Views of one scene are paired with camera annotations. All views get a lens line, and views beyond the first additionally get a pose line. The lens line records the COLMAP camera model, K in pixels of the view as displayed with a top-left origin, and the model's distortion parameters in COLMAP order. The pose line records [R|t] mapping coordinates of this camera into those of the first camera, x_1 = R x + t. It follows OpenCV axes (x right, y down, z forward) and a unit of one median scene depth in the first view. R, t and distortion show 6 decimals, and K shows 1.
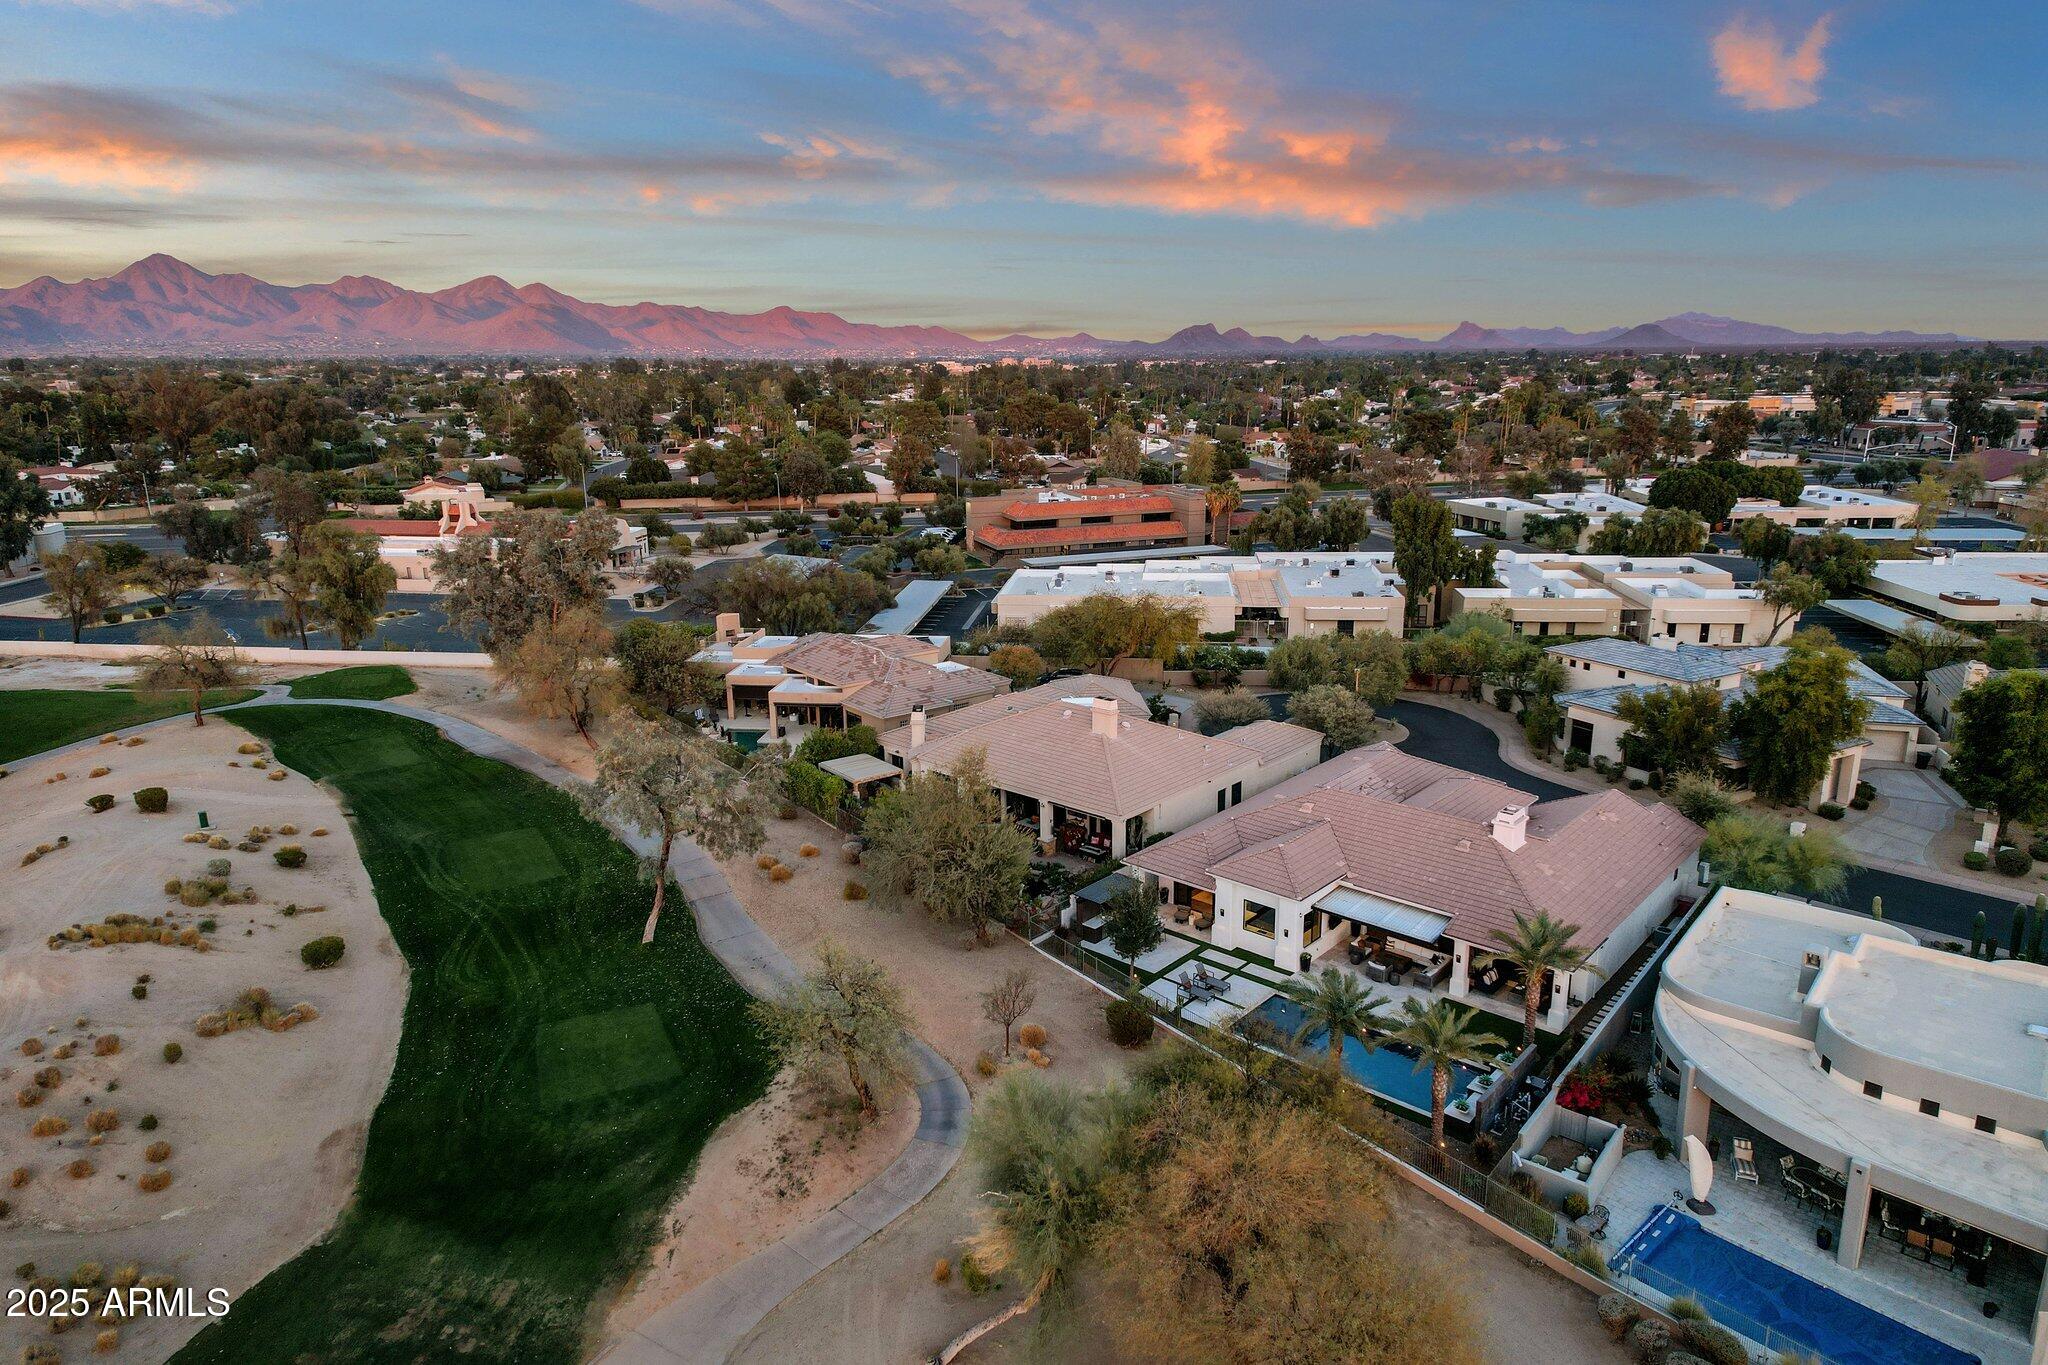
lens RADIAL K [[1252.8, 0, 1018.6], [0, 1252.8, 694.7], [0, 0, 1]] dist [0.096446, -0.077122]
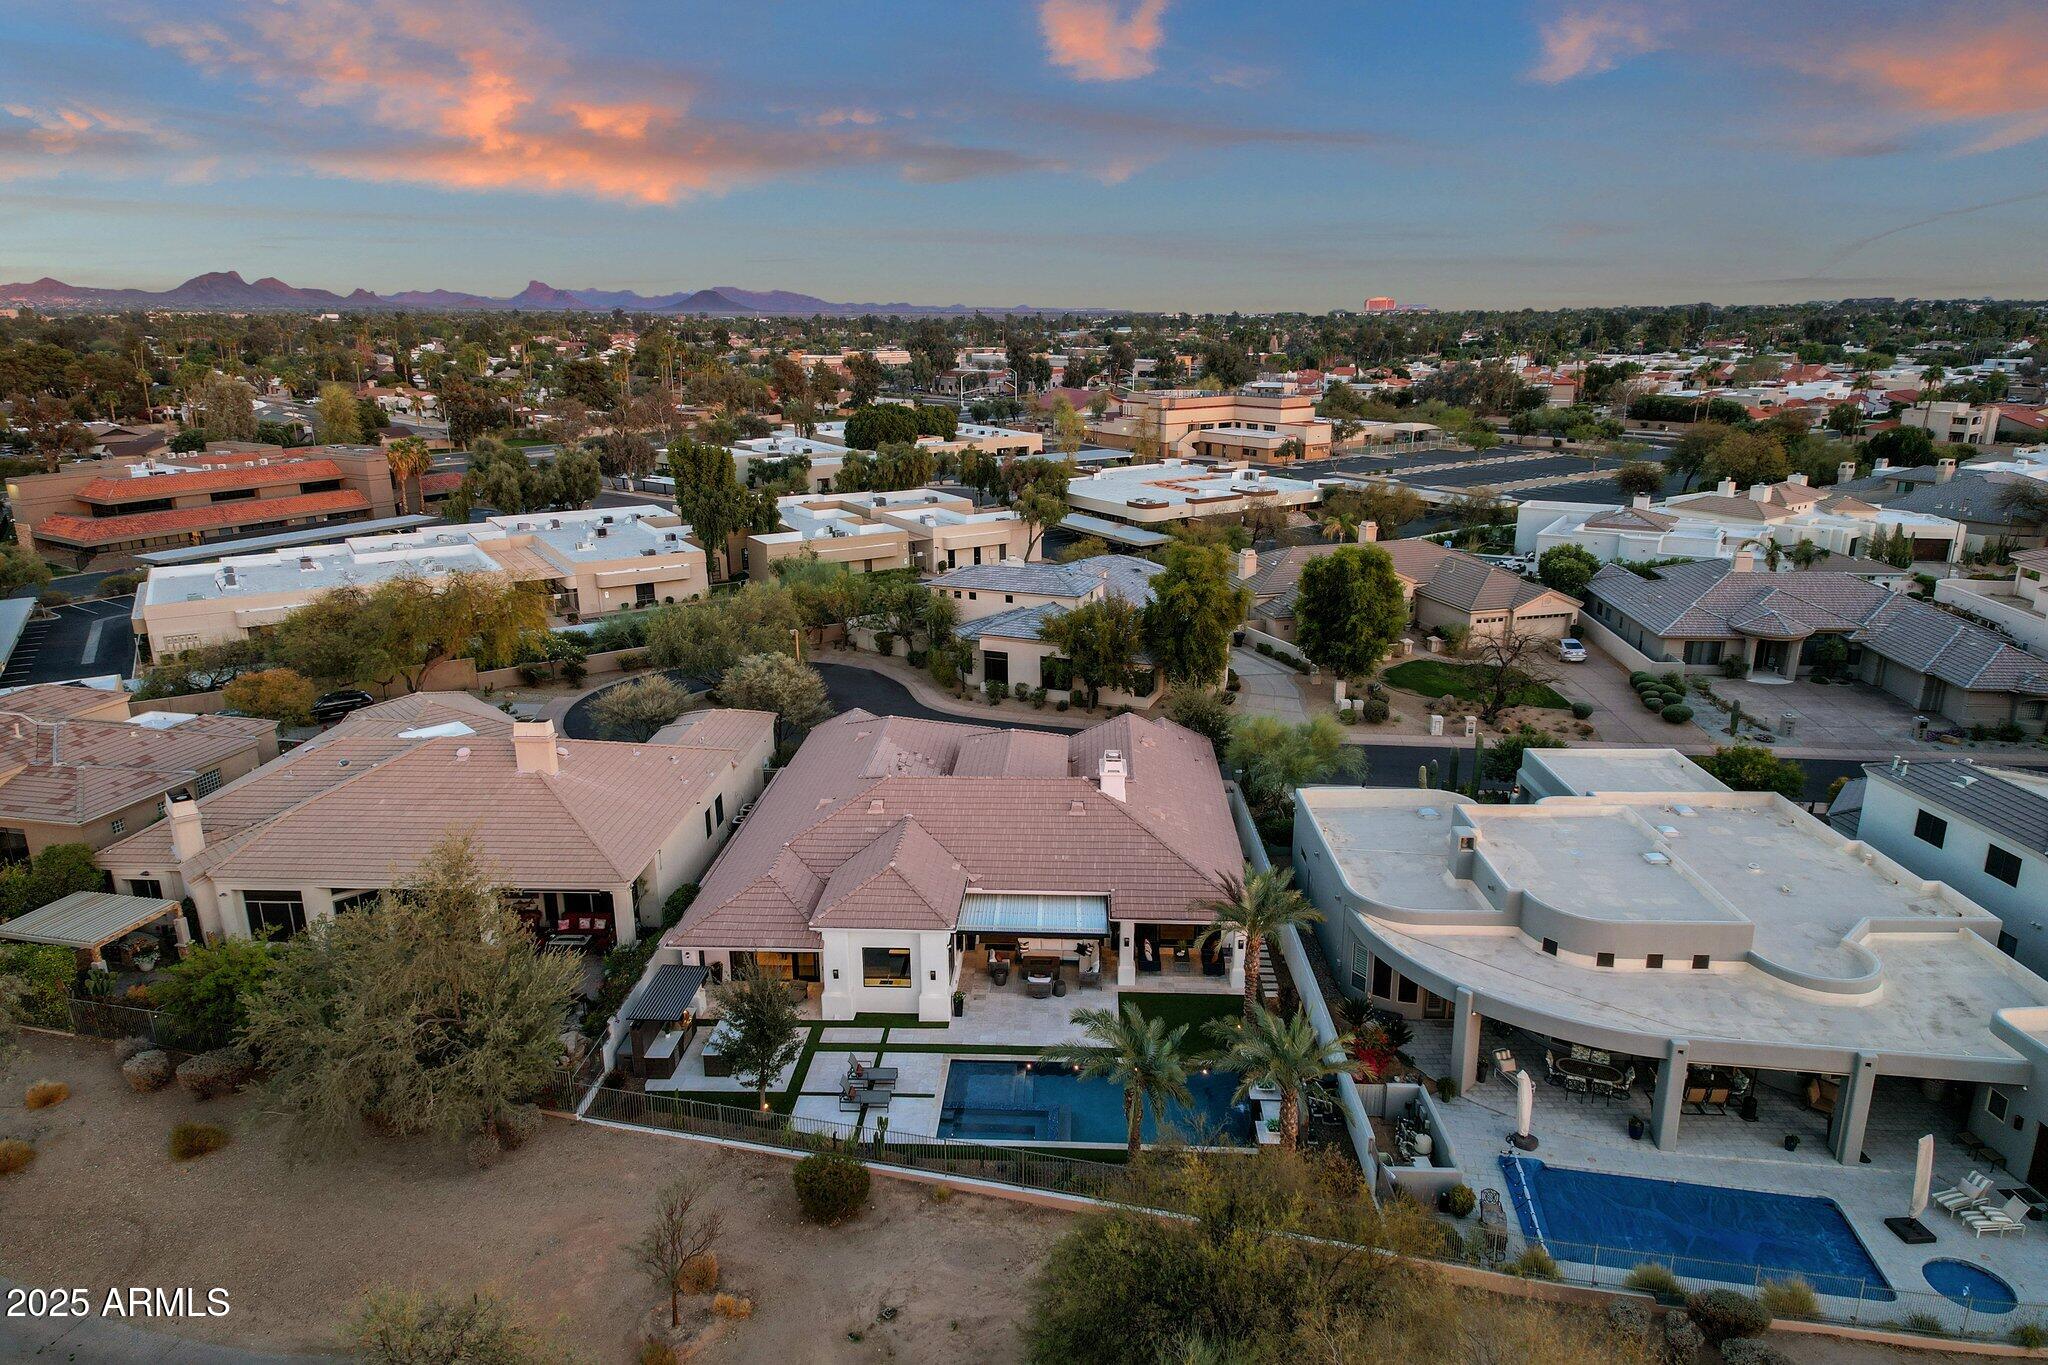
lens RADIAL K [[1252.8, 0, 1018.6], [0, 1252.8, 694.7], [0, 0, 1]] dist [0.096446, -0.077122]
pose [[0.782605, -0.175244, 0.597343, -0.095579], [0.158461, 0.984030, 0.081081, -0.017574], [-0.602013, 0.031201, 0.797877, 0.196934]]
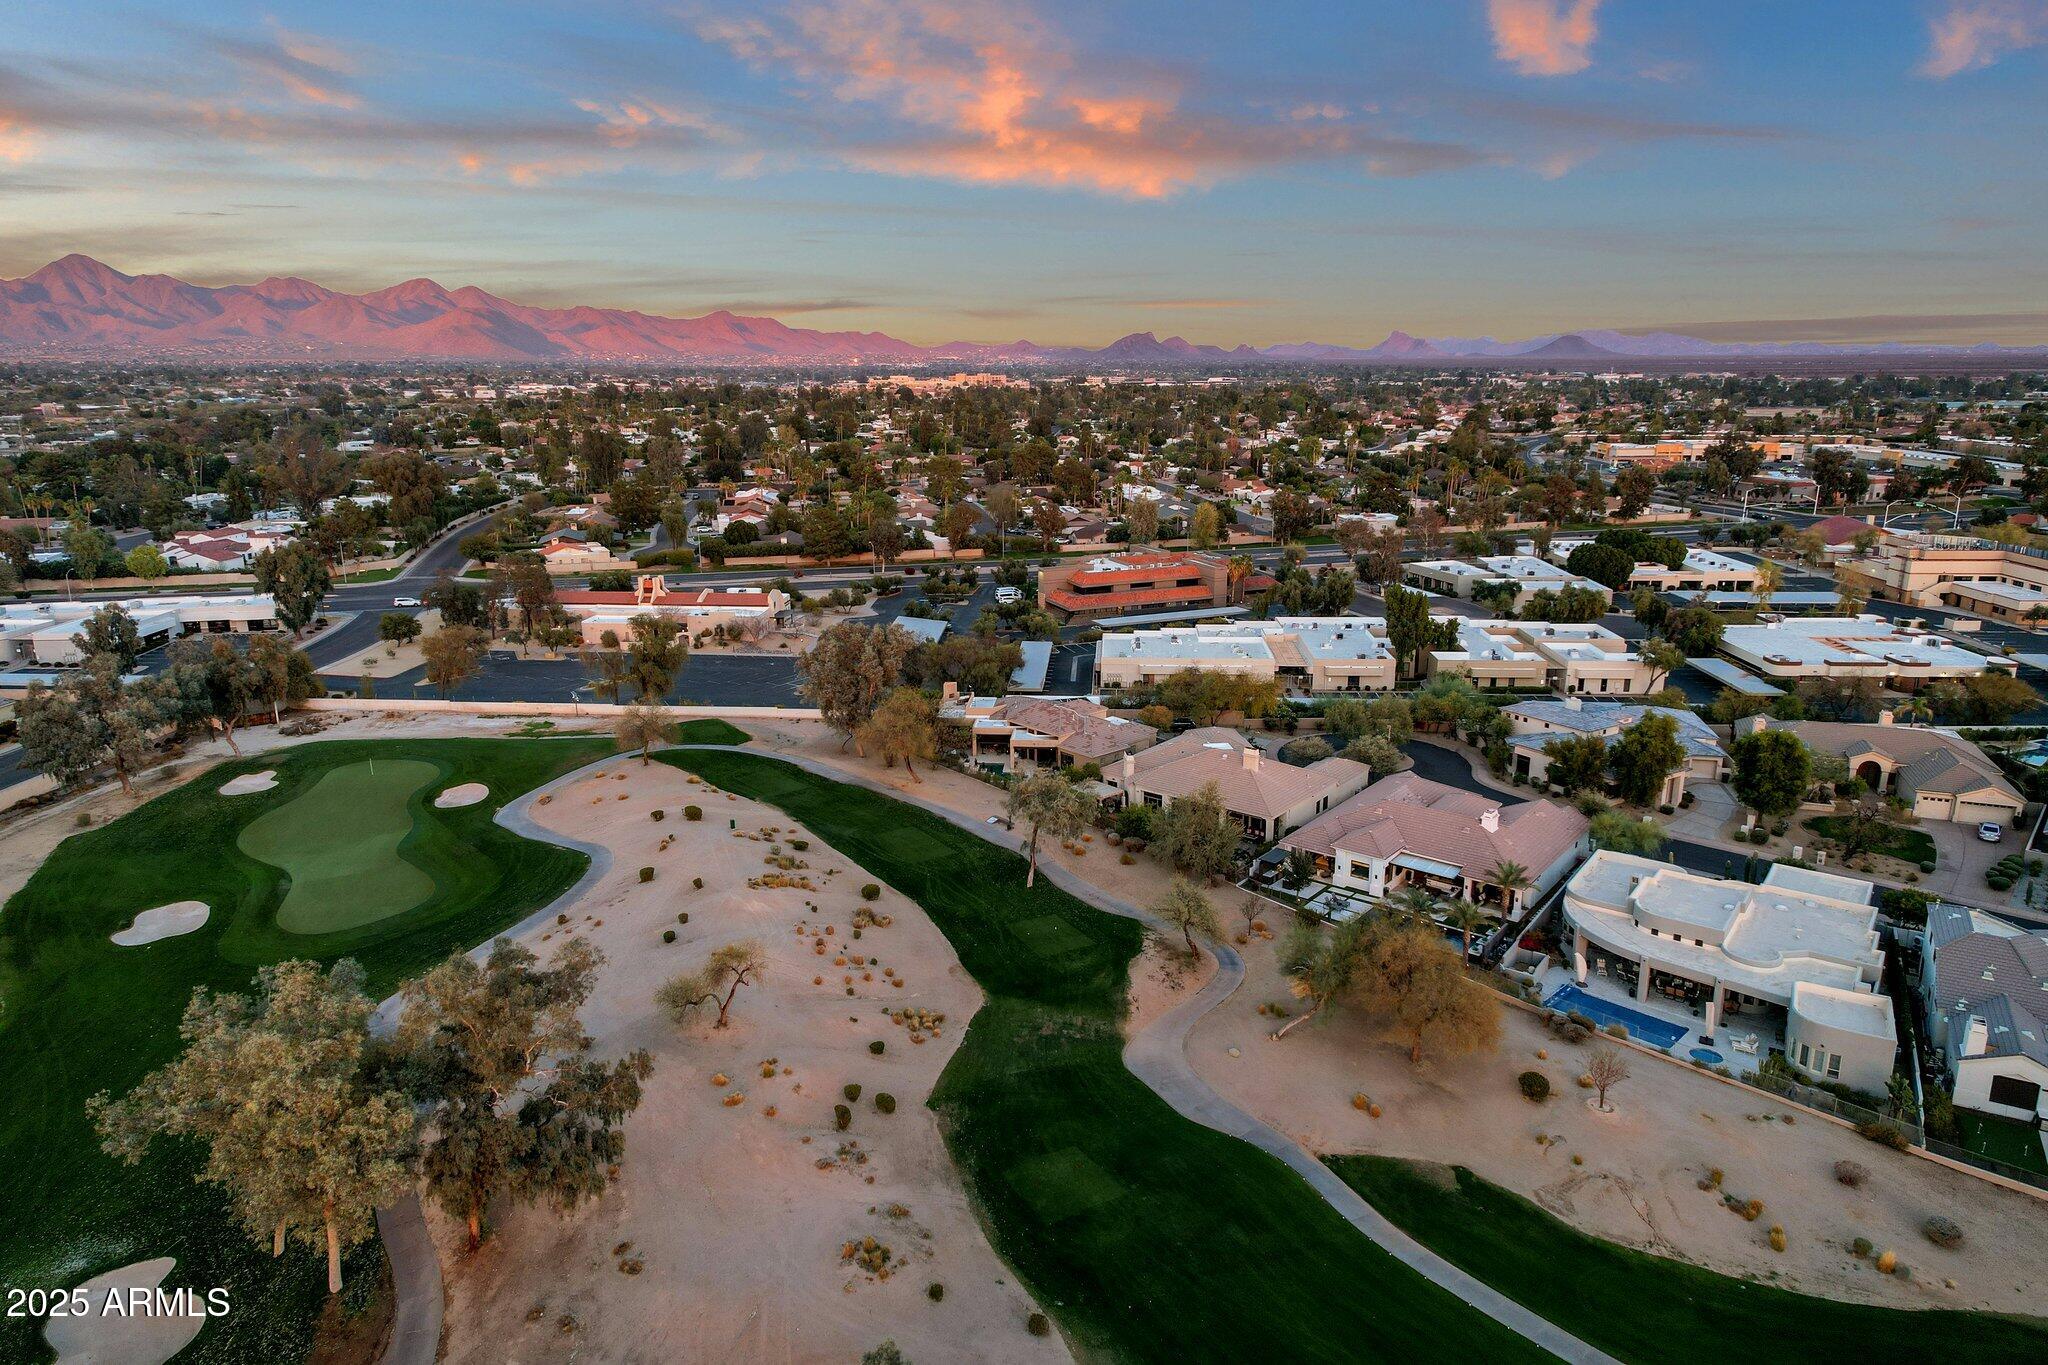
lens RADIAL K [[1252.8, 0, 1018.6], [0, 1252.8, 694.7], [0, 0, 1]] dist [0.096446, -0.077122]
pose [[0.998887, -0.006966, 0.046646, -0.230602], [0.007135, 0.999969, -0.003456, -0.046788], [-0.046620, 0.003785, 0.998906, -0.492260]]
